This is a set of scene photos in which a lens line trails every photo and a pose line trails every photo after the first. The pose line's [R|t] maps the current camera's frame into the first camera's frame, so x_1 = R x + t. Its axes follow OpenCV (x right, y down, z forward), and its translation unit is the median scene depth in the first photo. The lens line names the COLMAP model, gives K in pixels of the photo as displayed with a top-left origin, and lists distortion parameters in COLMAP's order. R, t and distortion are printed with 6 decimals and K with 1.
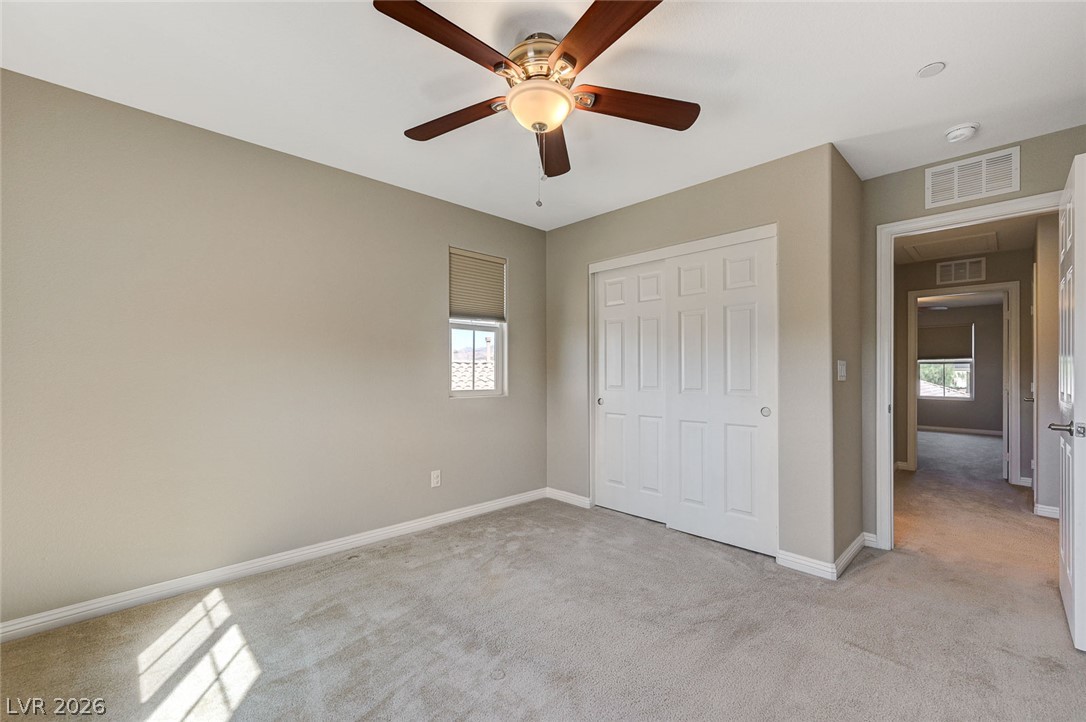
lens RADIAL K [[444.9, 0, 544.5], [0, 444.9, 366.6], [0, 0, 1]] dist [-0.007500, 0.001755]
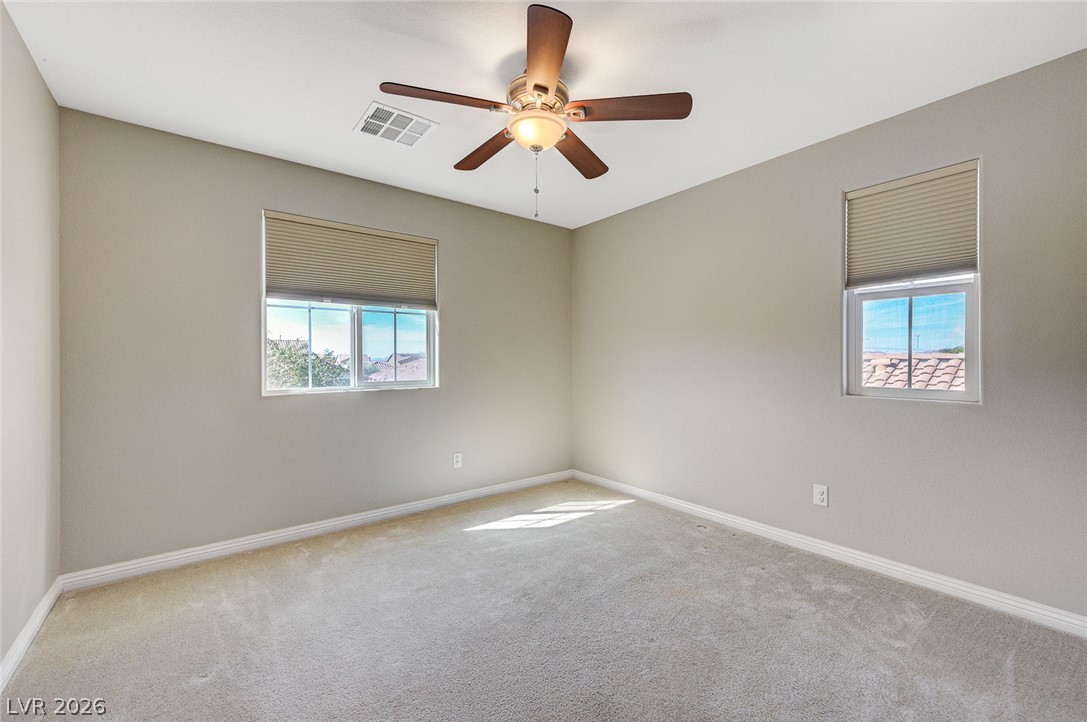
lens RADIAL K [[445.3, 0, 548.7], [0, 445.3, 359.7], [0, 0, 1]] dist [-0.007500, 0.001755]
pose [[-0.086692, 0.003117, -0.996230, 0.634972], [0.015937, 0.999871, 0.001741, 0.000652], [0.996108, -0.015726, -0.086730, 0.634352]]
